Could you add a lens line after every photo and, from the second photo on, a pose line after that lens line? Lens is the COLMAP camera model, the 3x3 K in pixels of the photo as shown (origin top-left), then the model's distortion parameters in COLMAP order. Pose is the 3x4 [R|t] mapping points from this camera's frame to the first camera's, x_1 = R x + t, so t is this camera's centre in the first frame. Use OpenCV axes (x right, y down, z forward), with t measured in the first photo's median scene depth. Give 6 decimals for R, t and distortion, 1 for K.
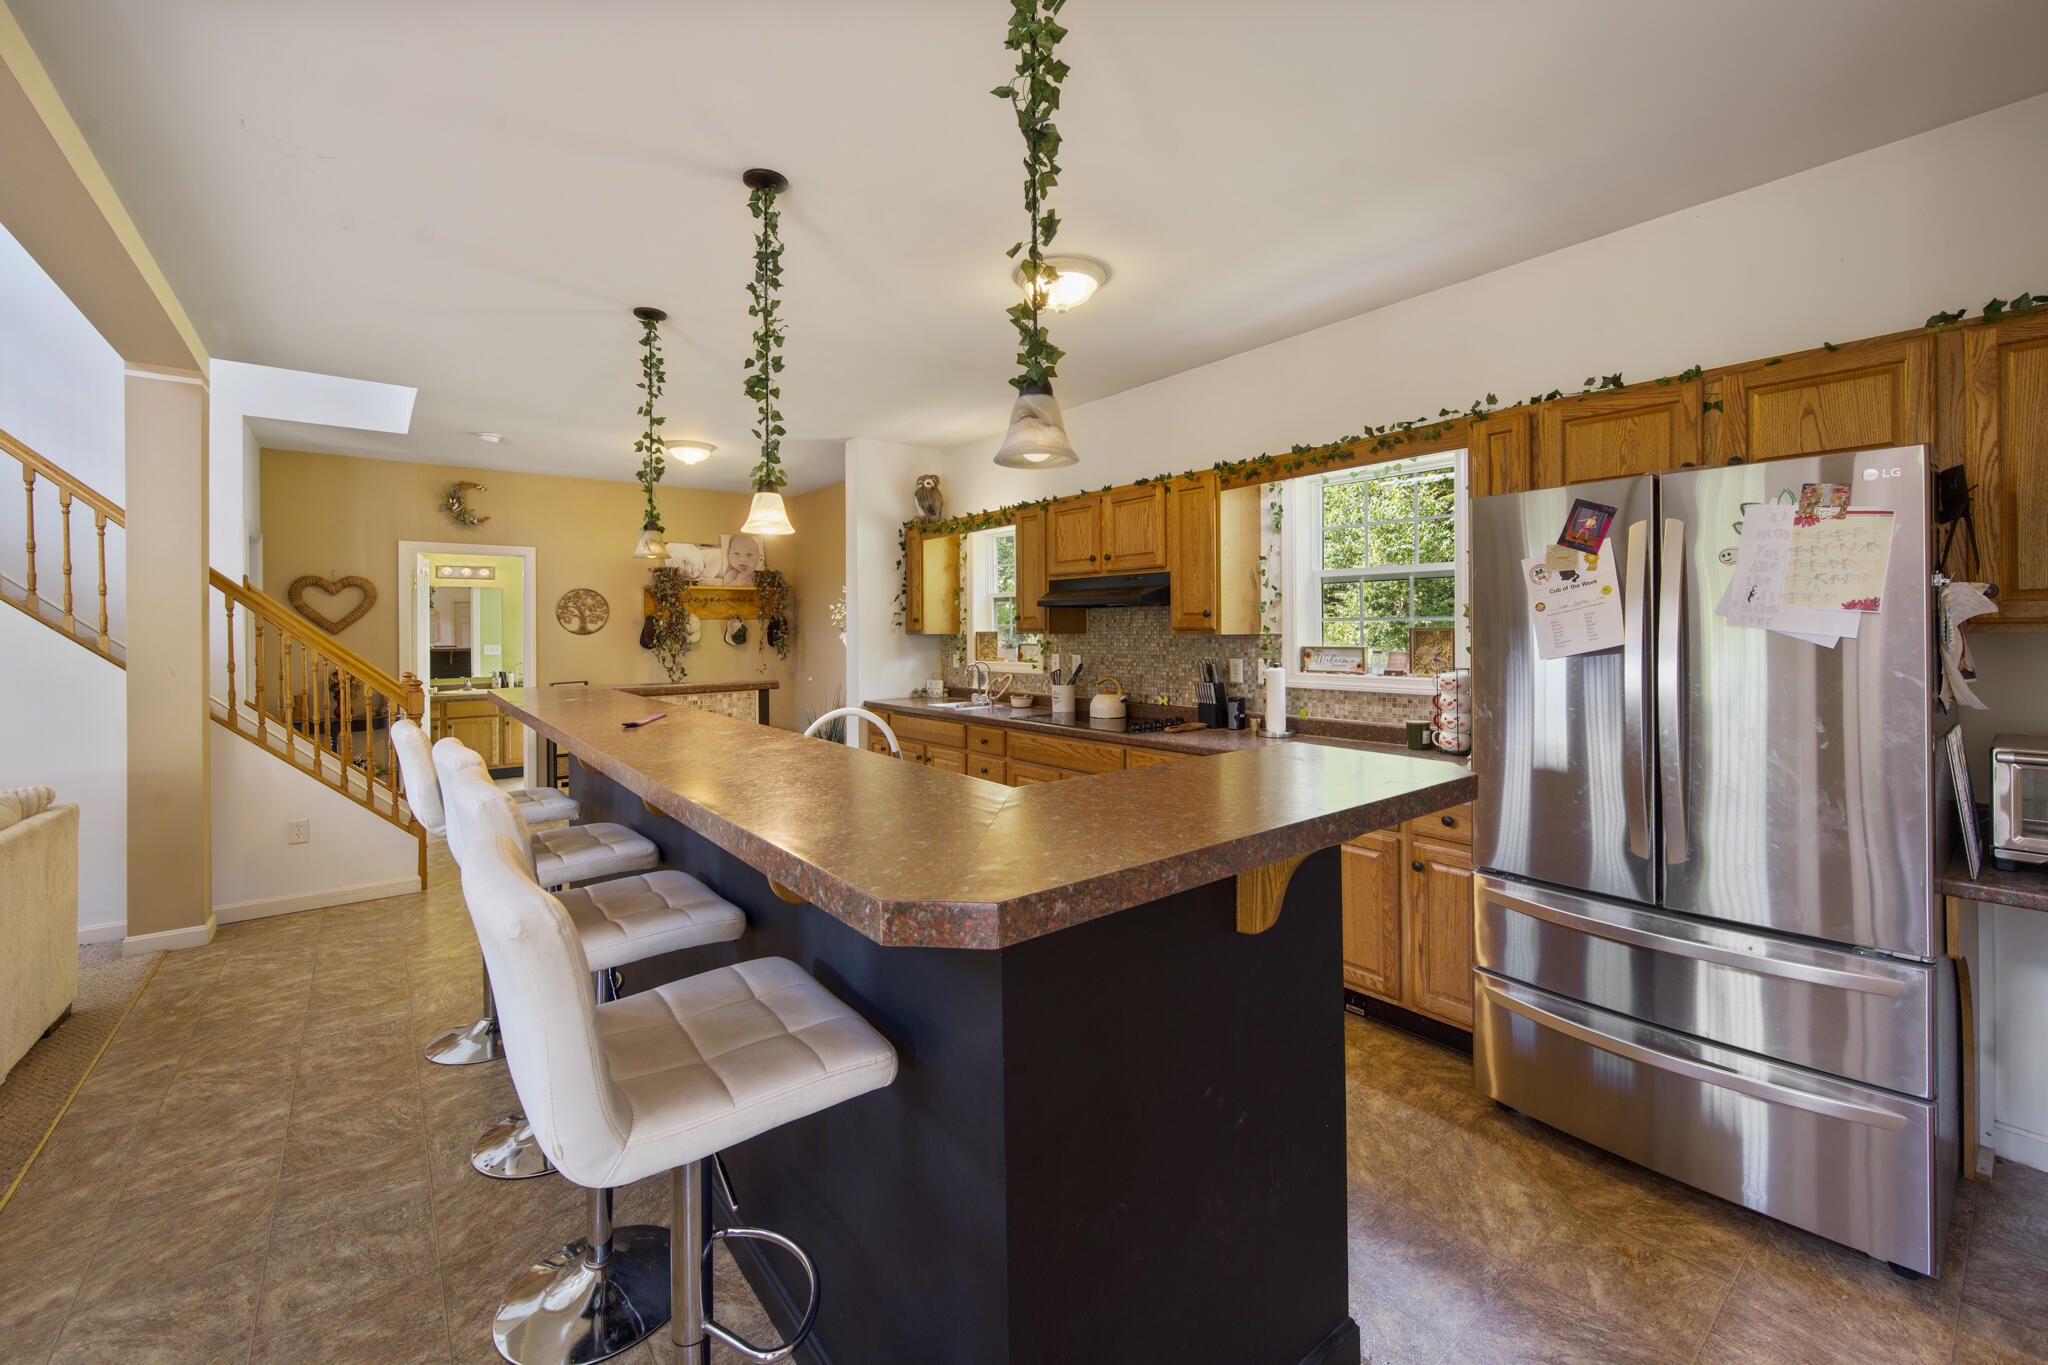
lens RADIAL K [[841.2, 0, 1031.4], [0, 841.2, 626.2], [0, 0, 1]] dist [0.000979, 0.000249]
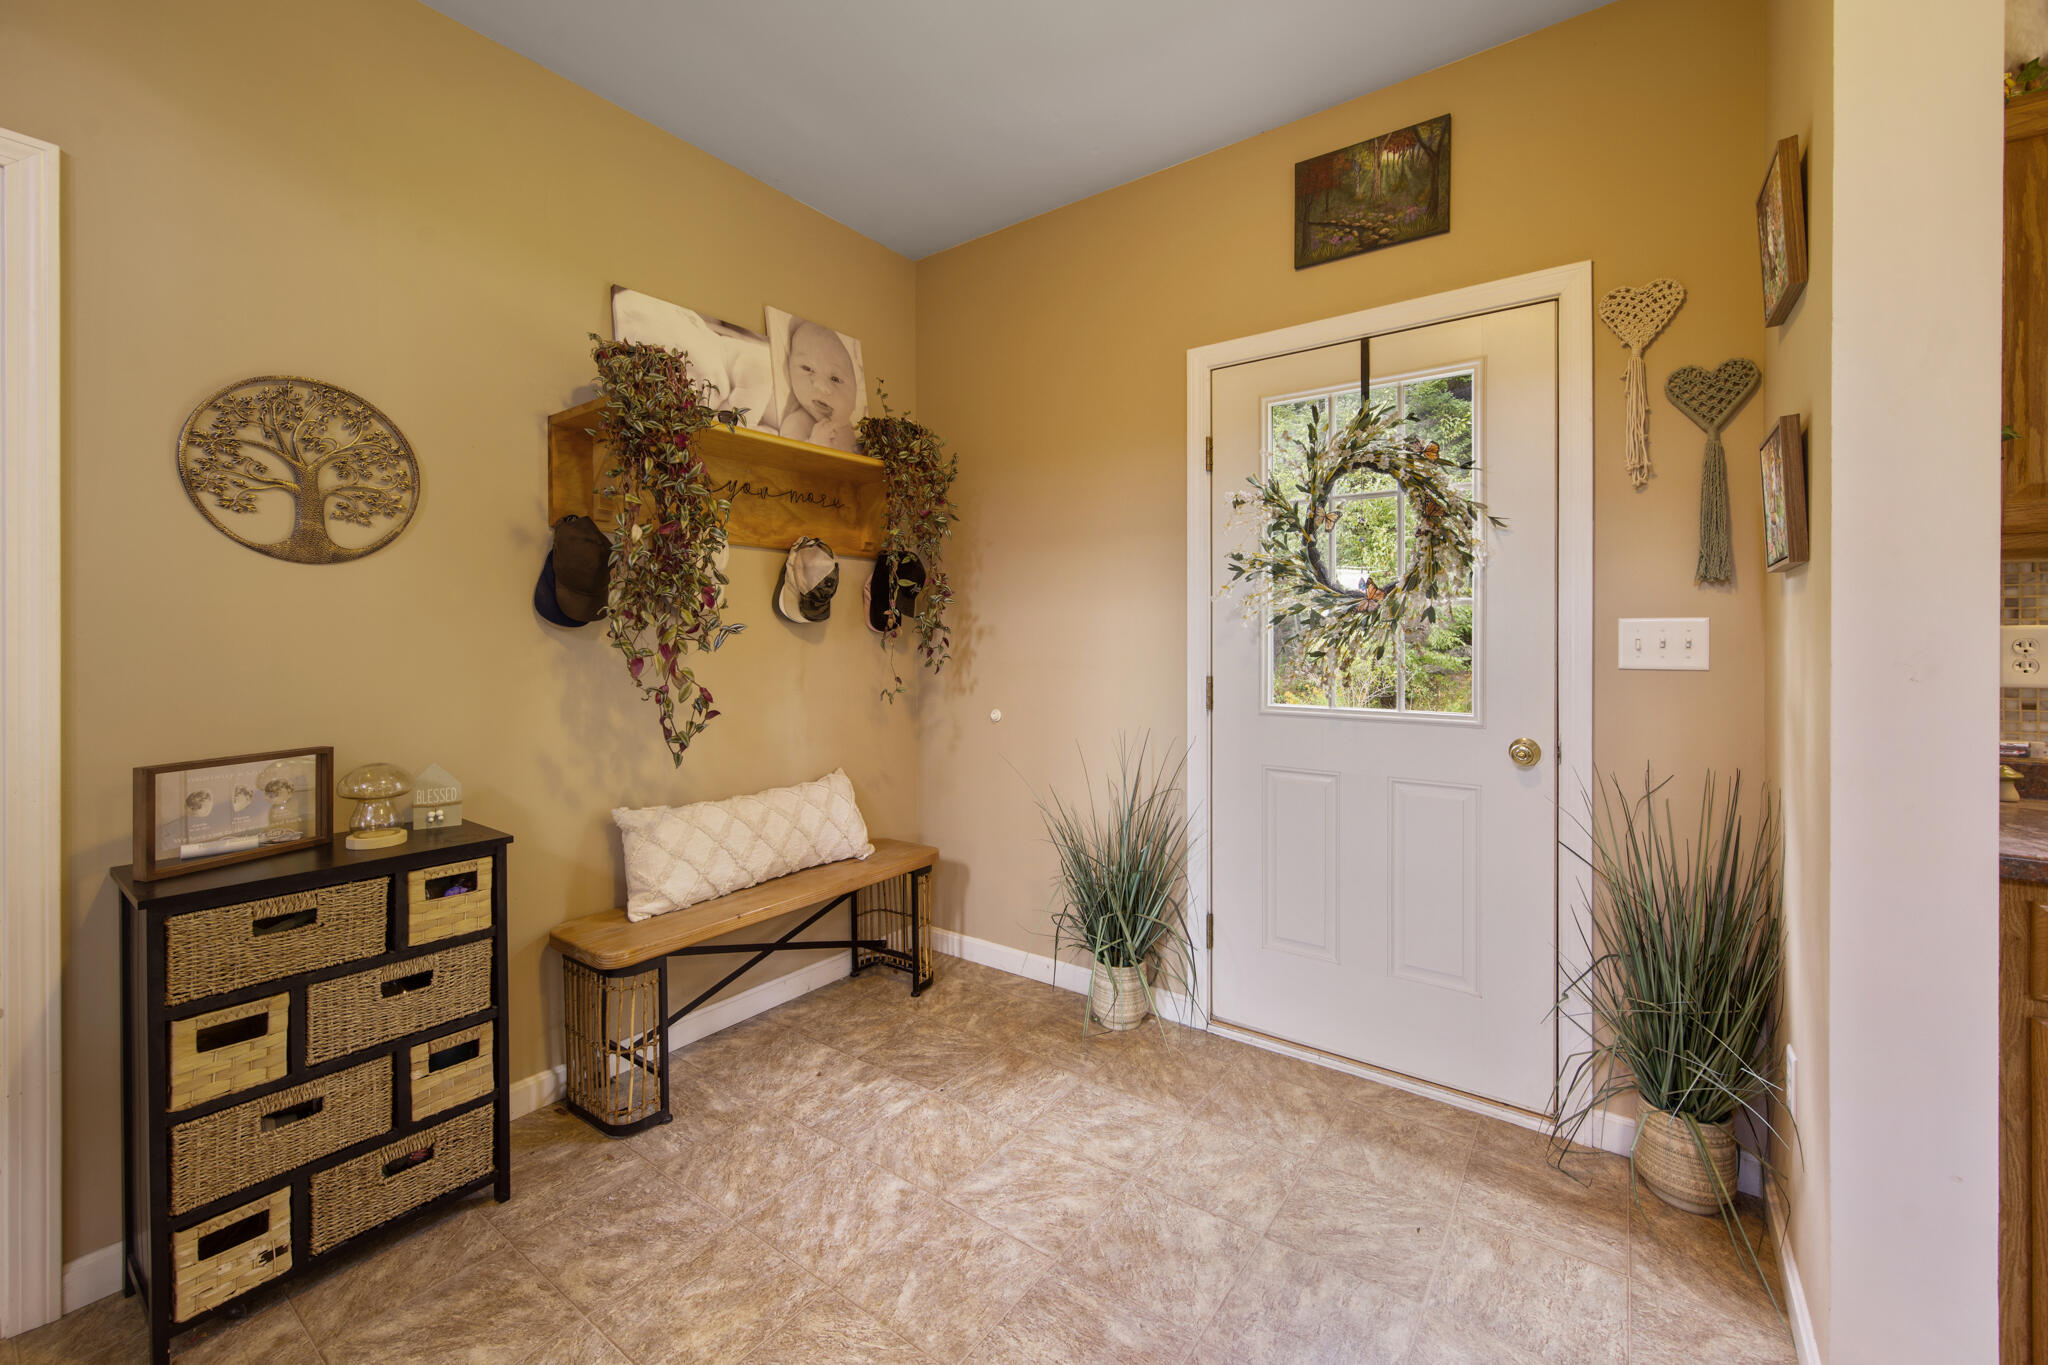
lens RADIAL K [[822.1, 0, 1020.8], [0, 822.1, 642.6], [0, 0, 1]] dist [-0.001426, 0.000199]
pose [[0.963537, 0.007380, 0.267475, -0.542251], [-0.008537, 0.999959, 0.003161, 0.043304], [-0.267440, -0.005329, 0.963560, 0.973808]]
